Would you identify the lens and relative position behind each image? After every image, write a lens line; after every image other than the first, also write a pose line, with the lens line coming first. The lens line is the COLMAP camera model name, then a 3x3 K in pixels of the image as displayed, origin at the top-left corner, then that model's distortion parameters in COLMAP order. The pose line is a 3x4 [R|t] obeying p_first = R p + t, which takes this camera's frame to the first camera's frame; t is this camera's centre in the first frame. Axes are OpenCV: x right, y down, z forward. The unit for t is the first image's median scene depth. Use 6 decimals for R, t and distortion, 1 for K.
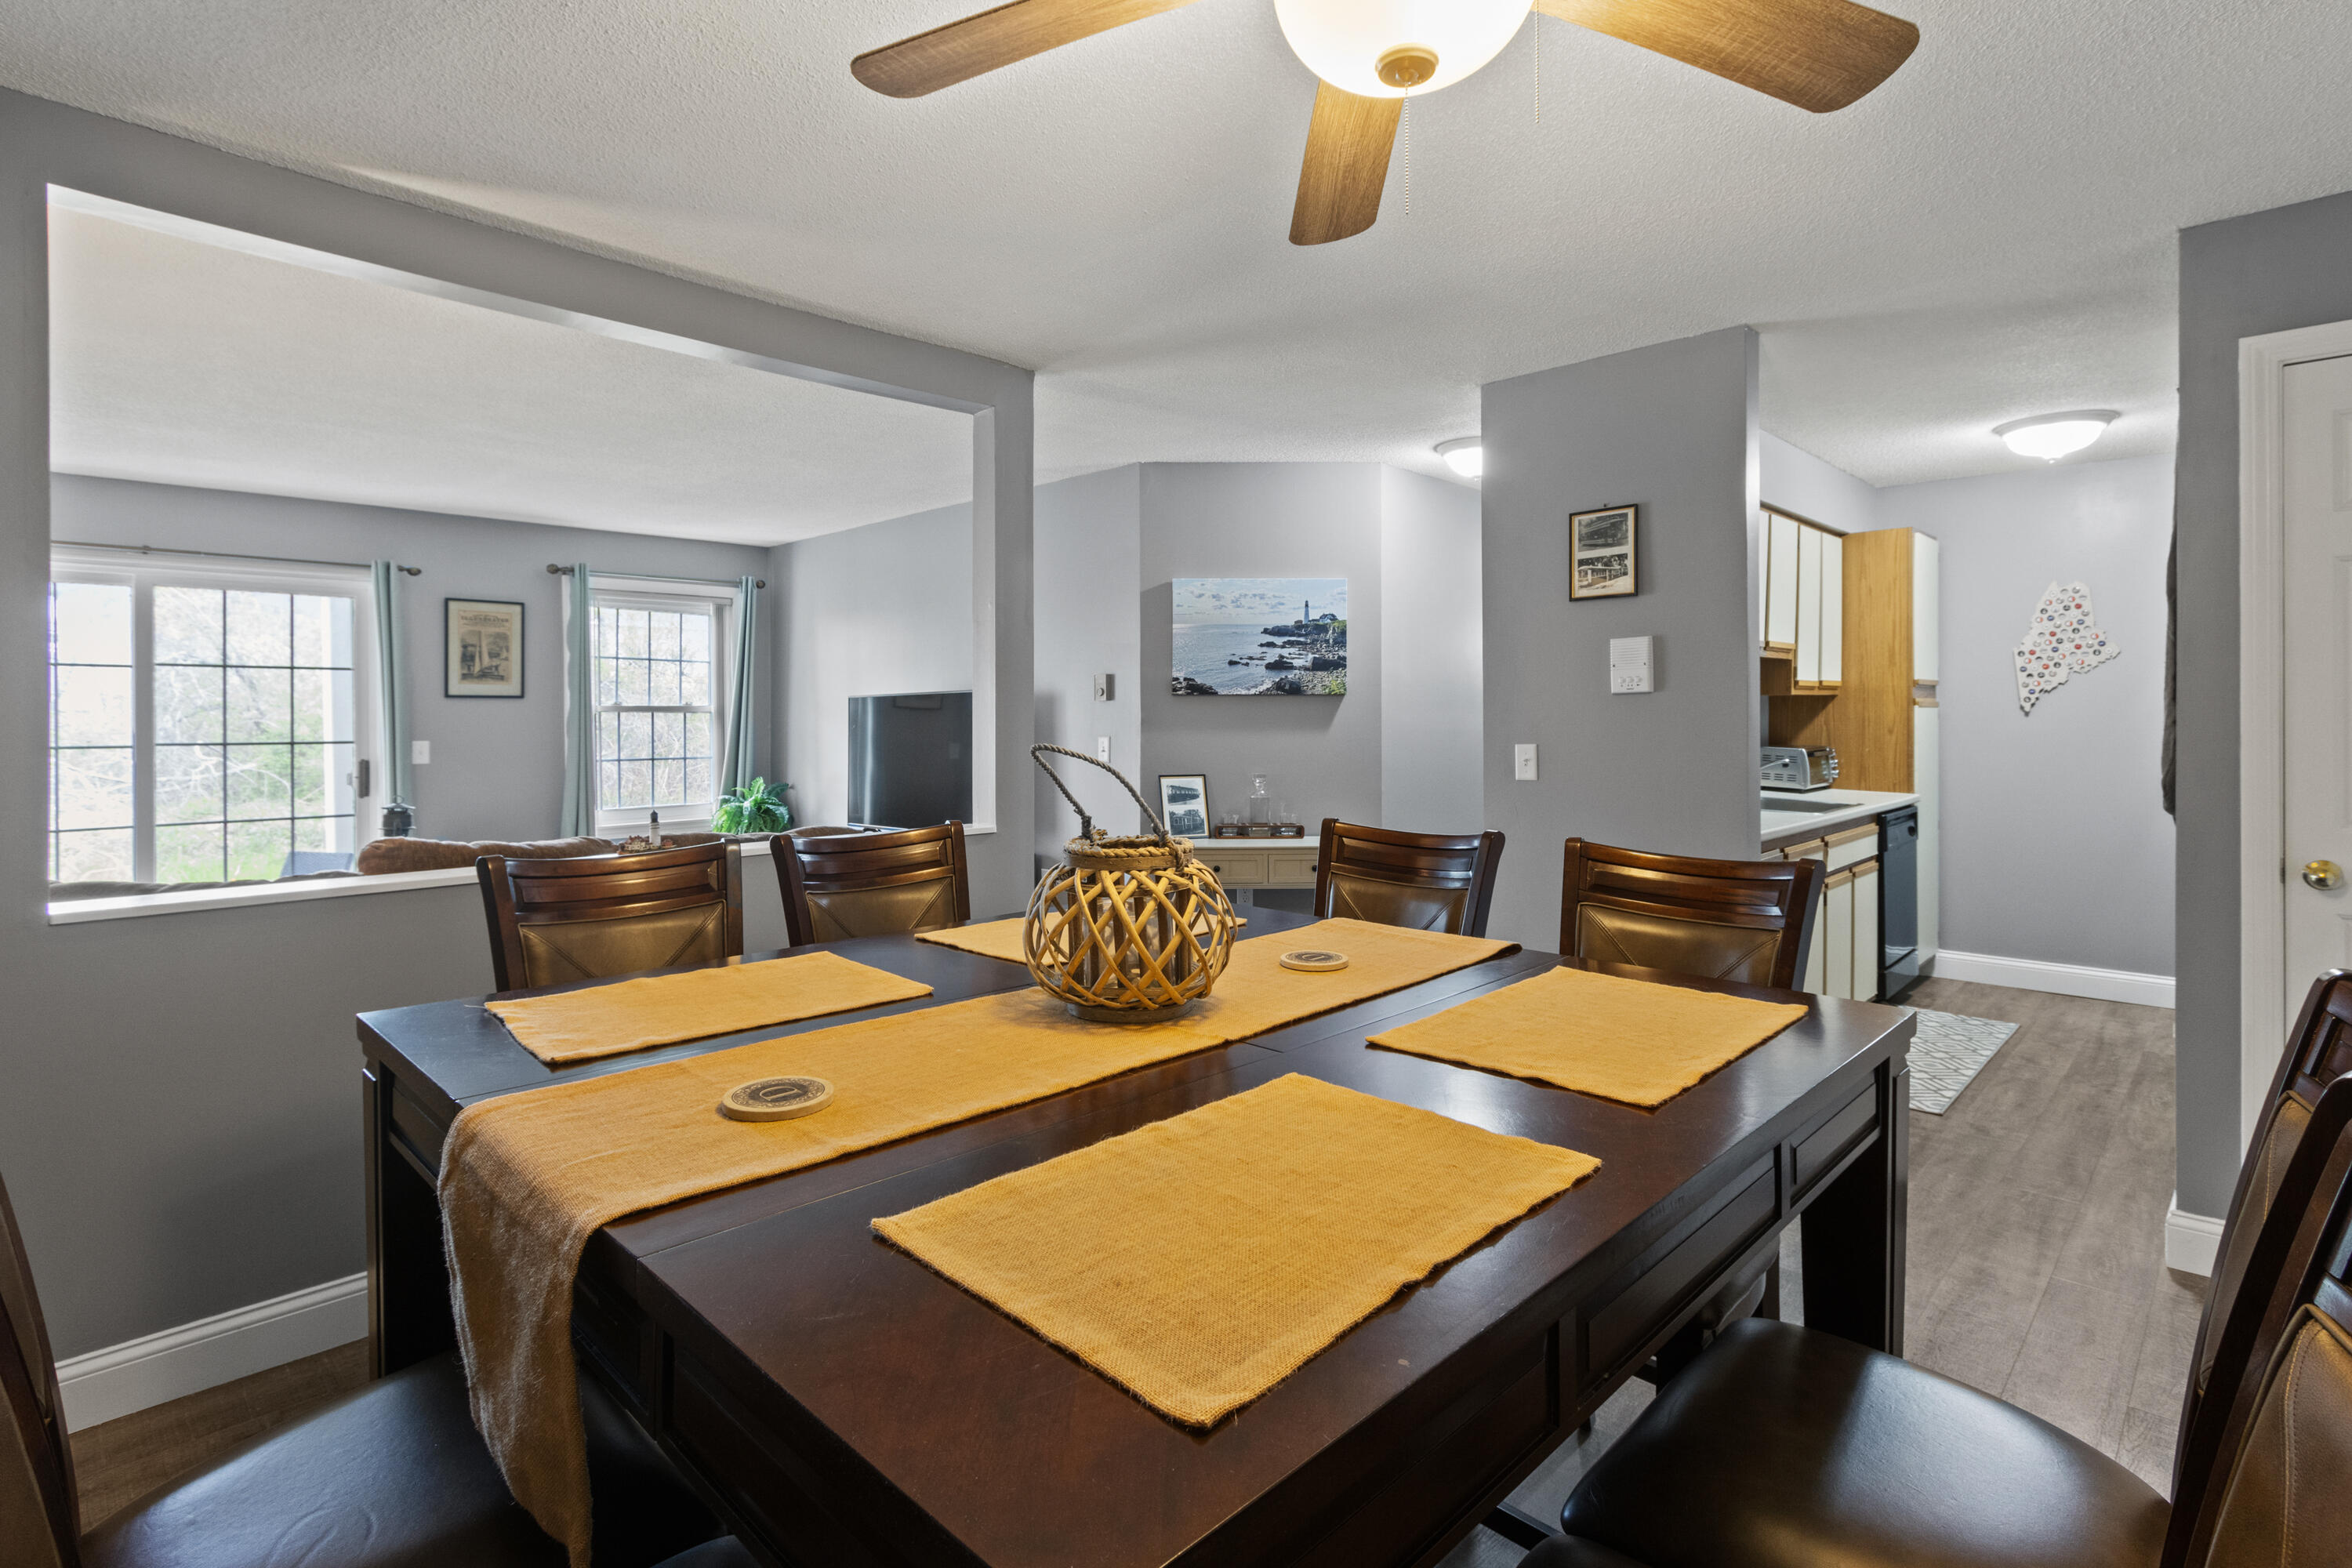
lens RADIAL K [[1155.6, 0, 1192.6], [0, 1155.6, 732.7], [0, 0, 1]] dist [0.003103, 0.000153]
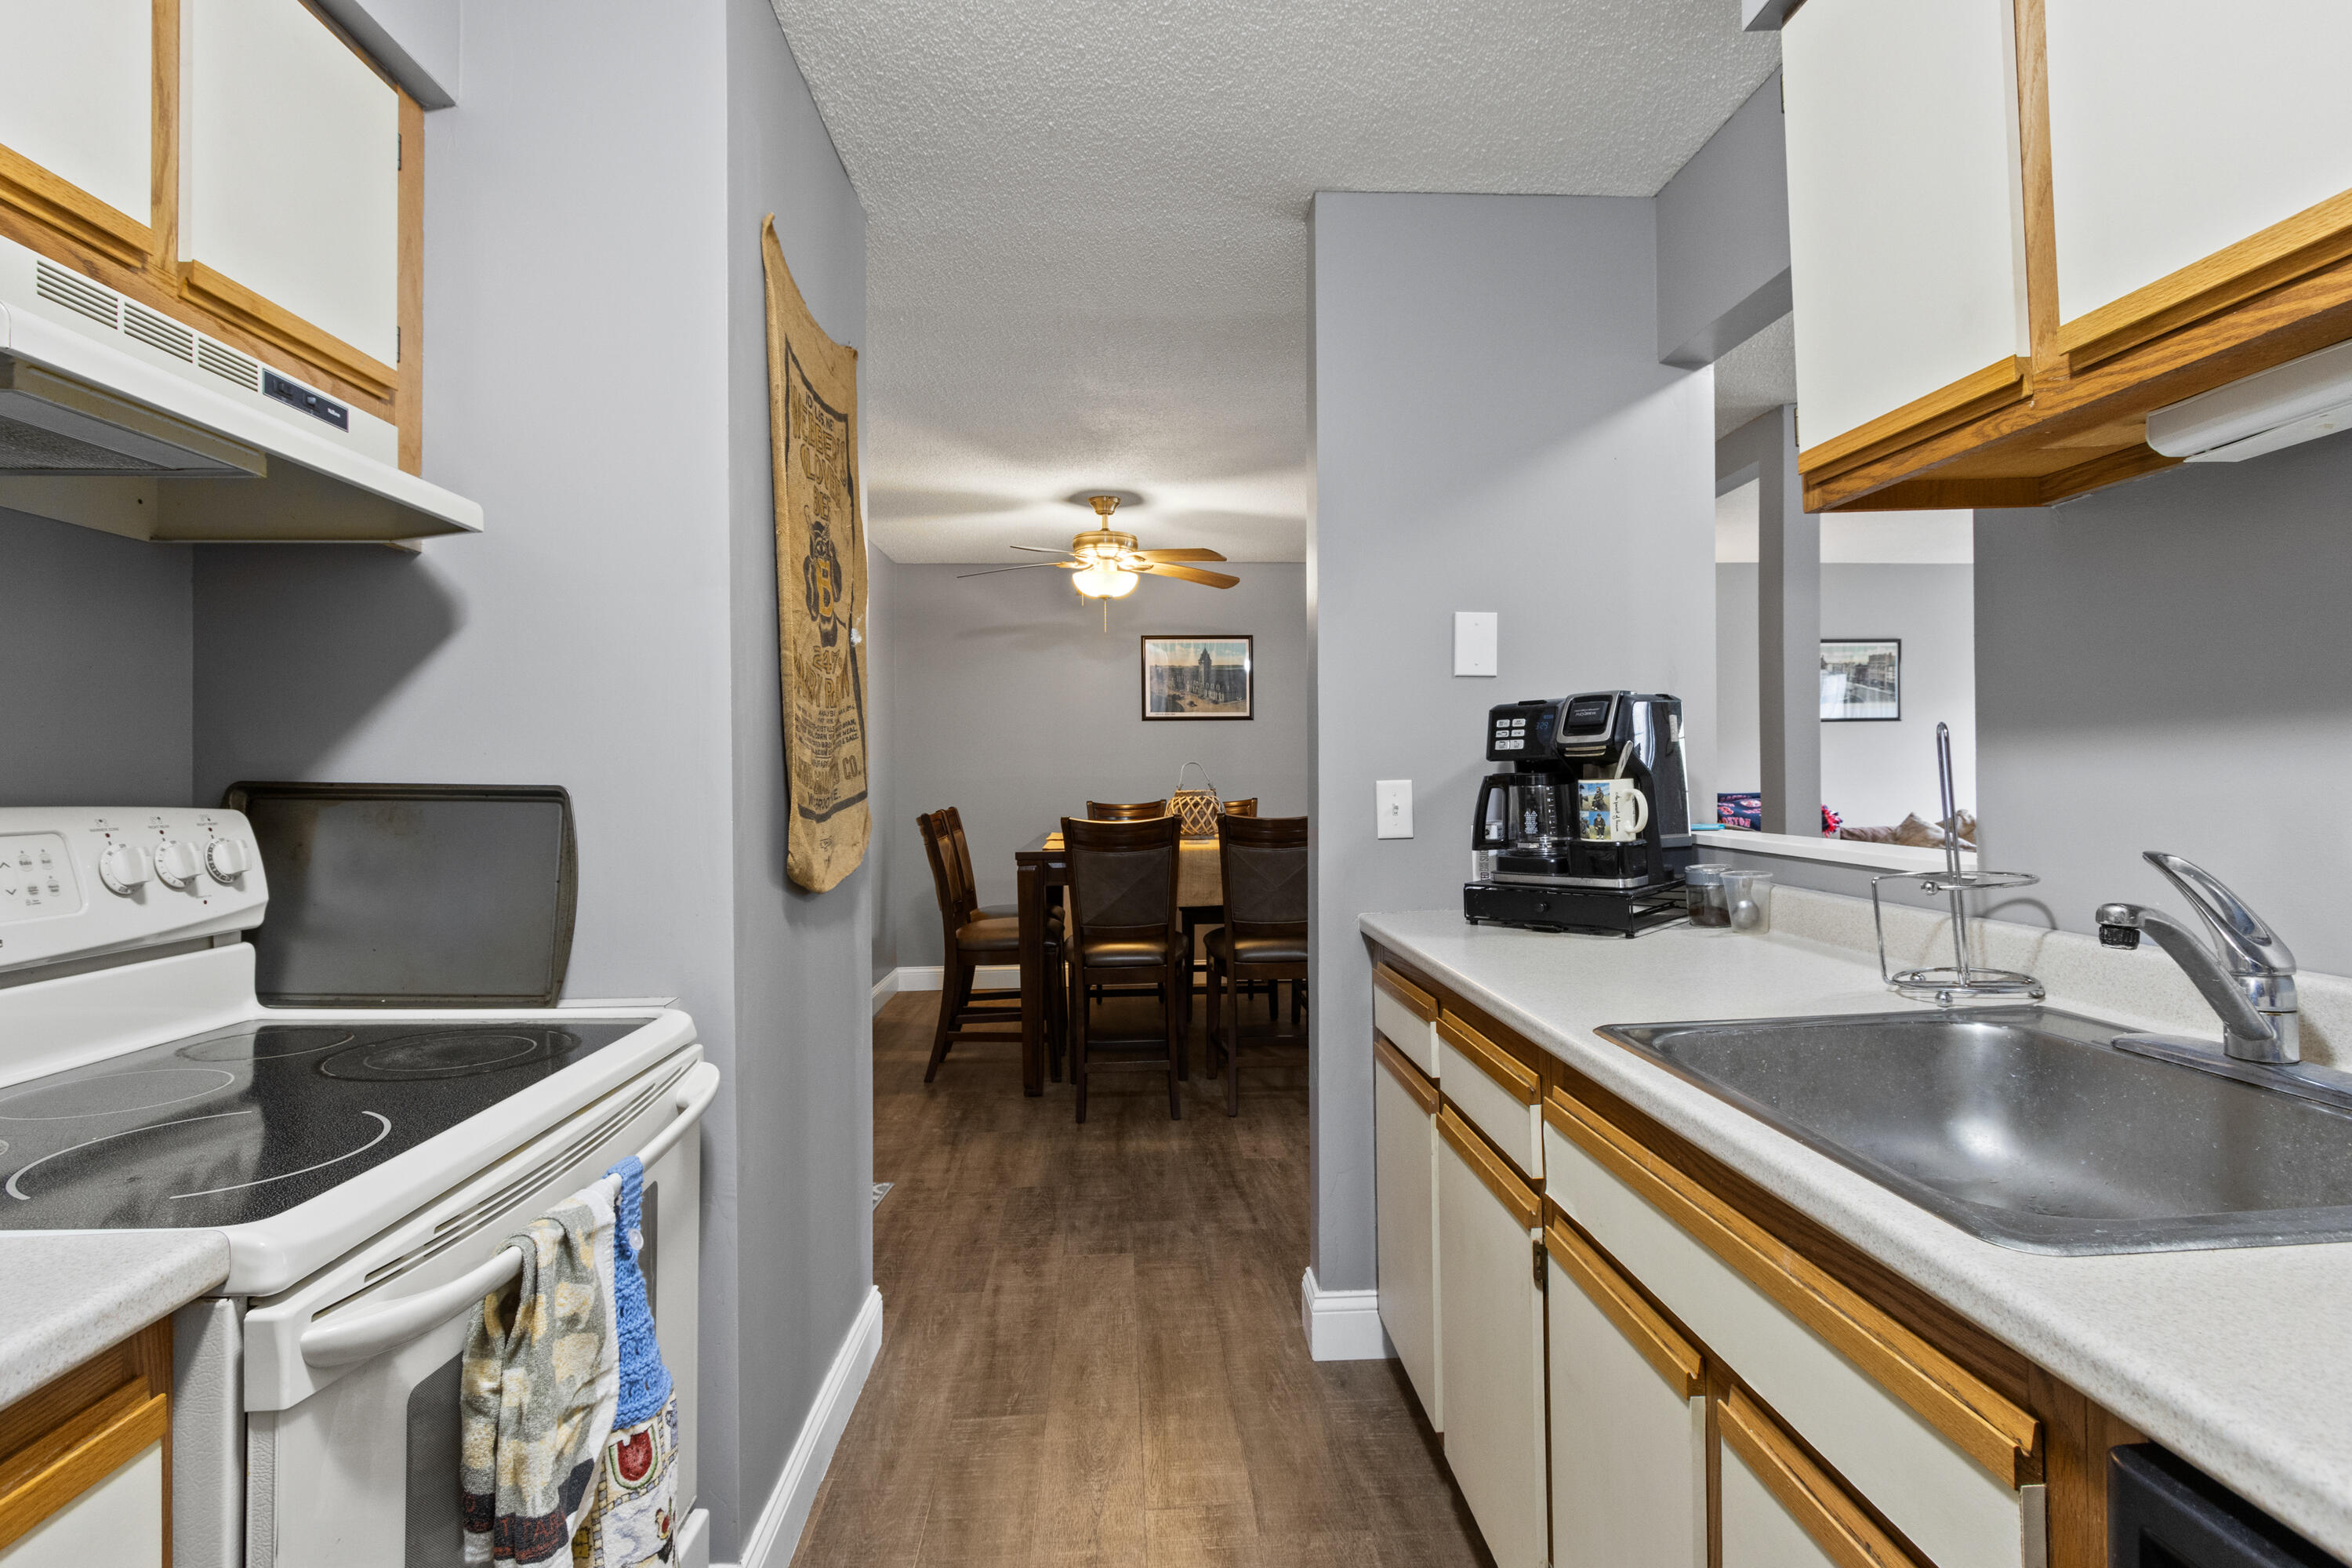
lens RADIAL K [[1151.6, 0, 1167.1], [0, 1151.6, 763.9], [0, 0, 1]] dist [0.000535, -0.001697]
pose [[-0.691649, 0.006857, -0.722201, 0.714318], [0.004246, 0.999976, 0.005427, -0.001780], [0.722222, 0.000687, -0.691661, 0.956026]]
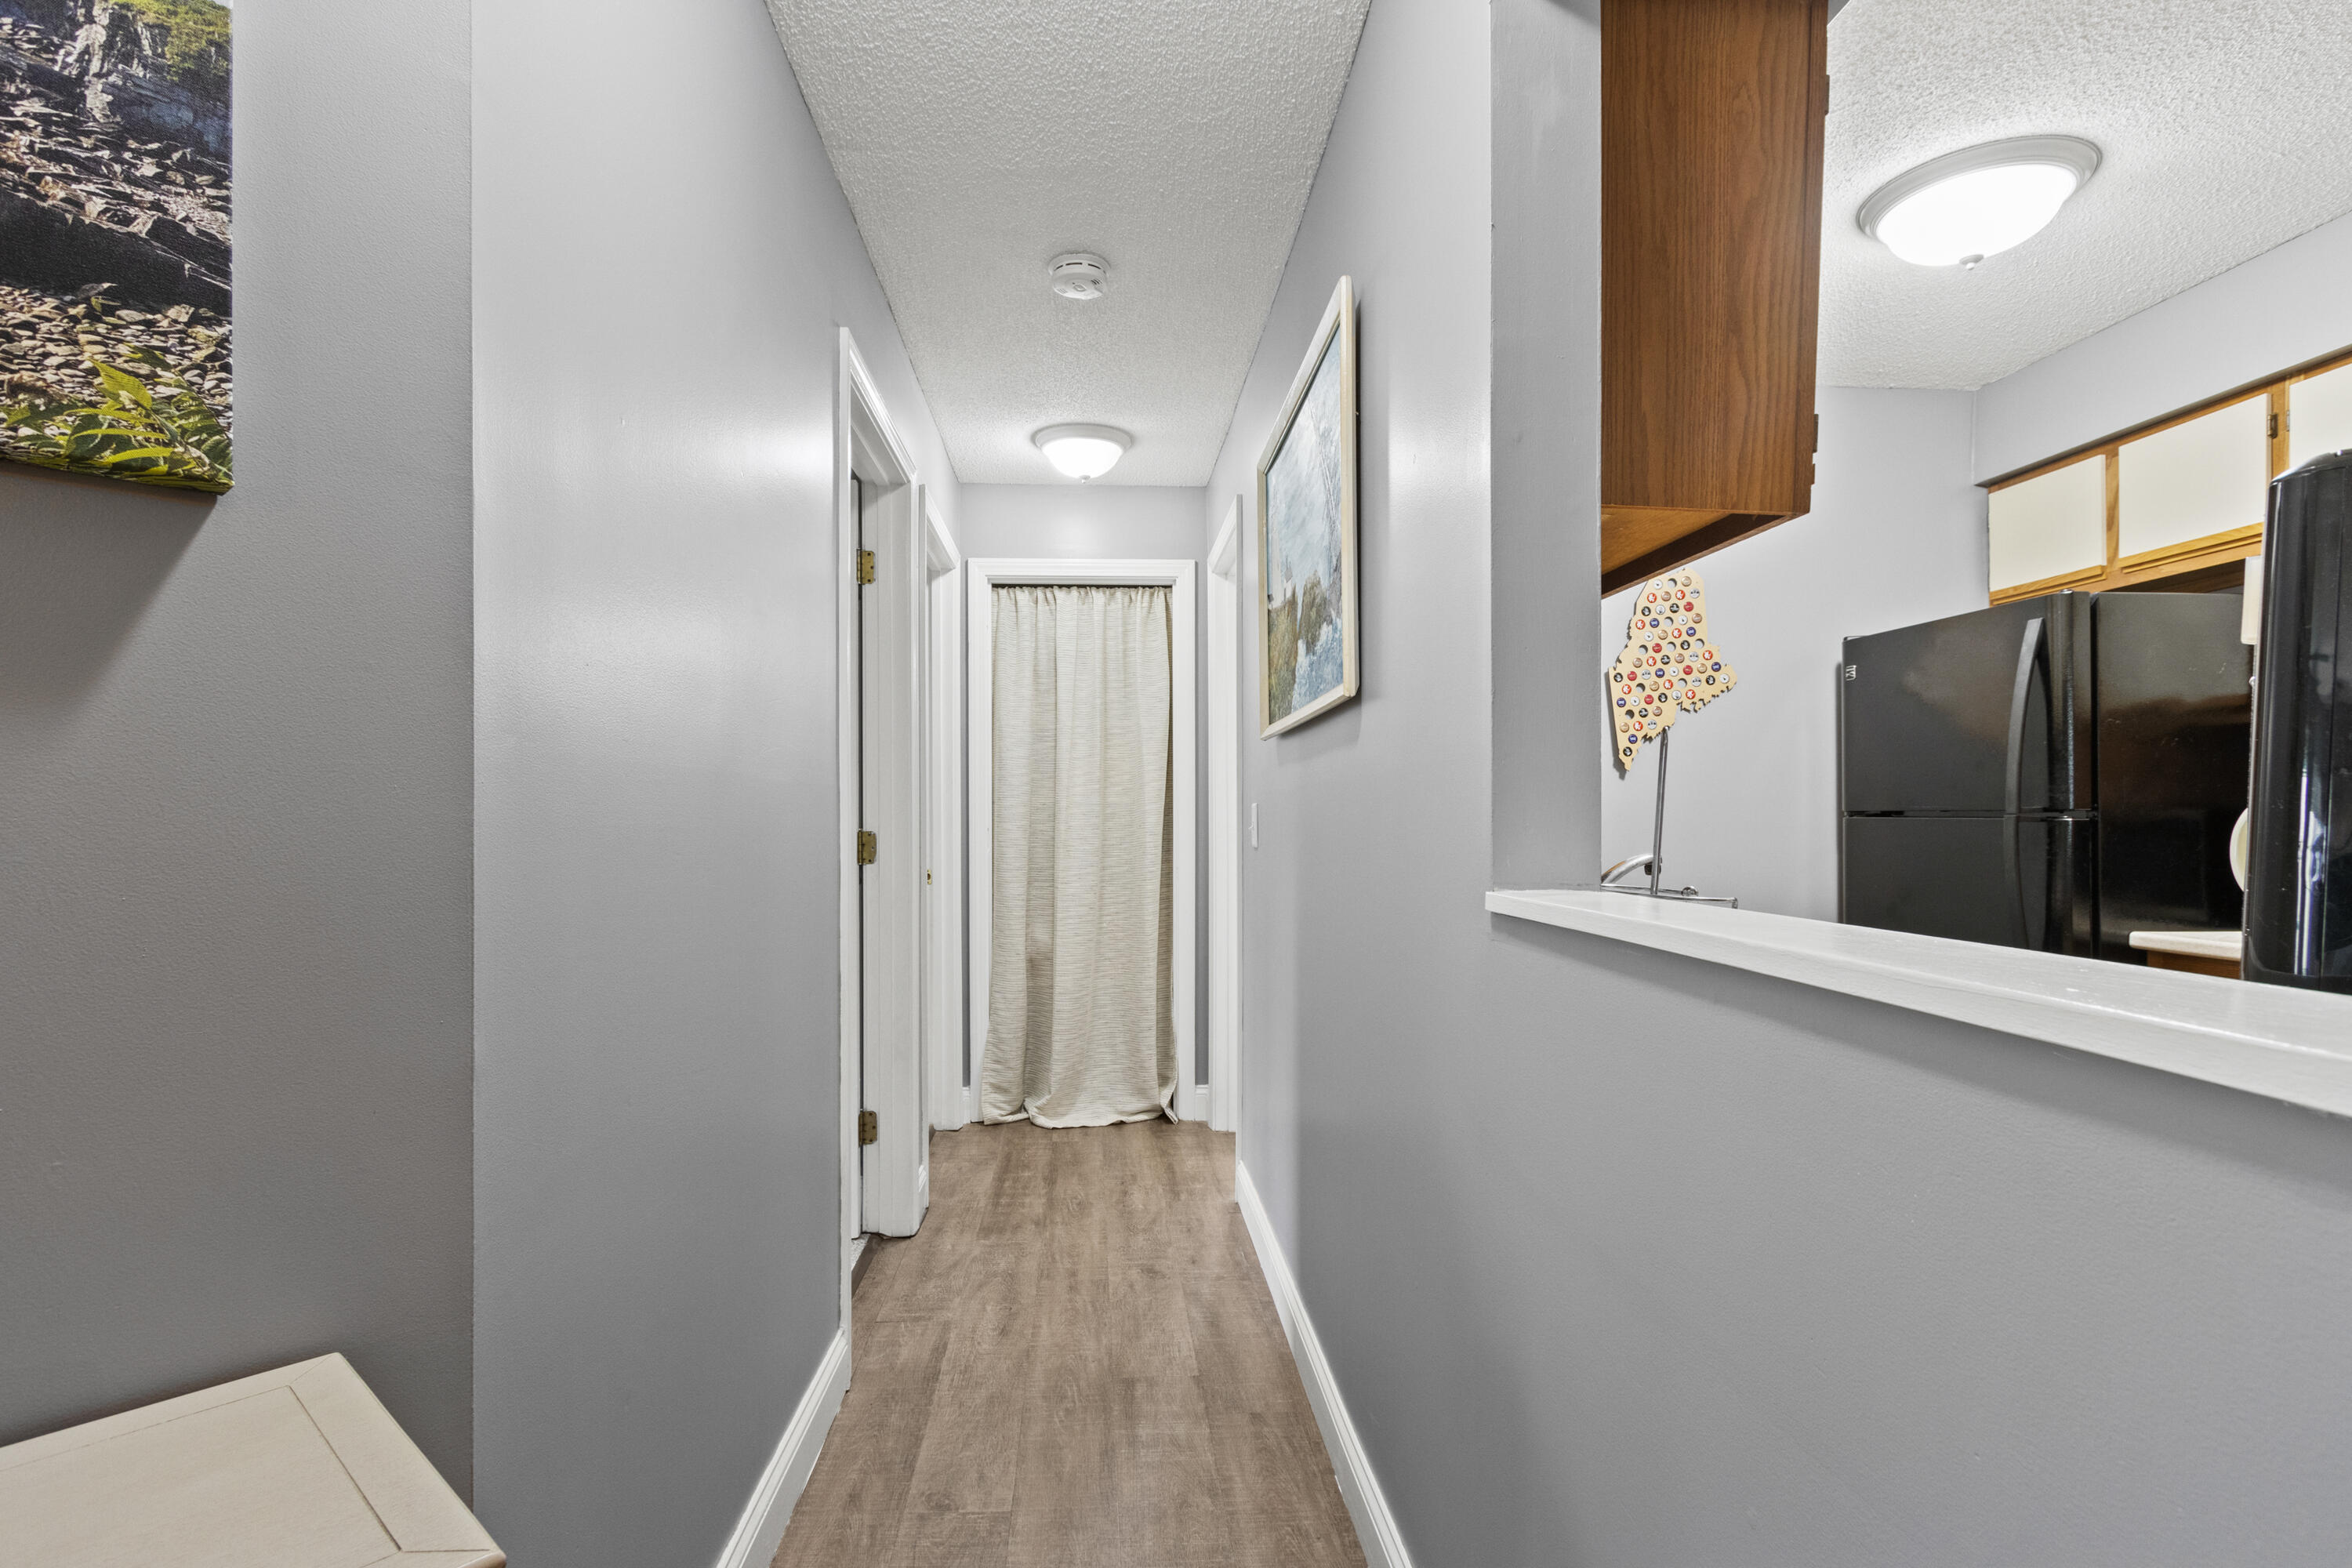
lens RADIAL K [[1144.7, 0, 1147.4], [0, 1144.7, 815.7], [0, 0, 1]] dist [0.007267, -0.000555]
pose [[0.693124, 0.007932, 0.720775, 0.107330], [0.004530, 0.999872, -0.015359, 0.014551], [-0.720804, 0.013911, 0.692999, 0.802129]]
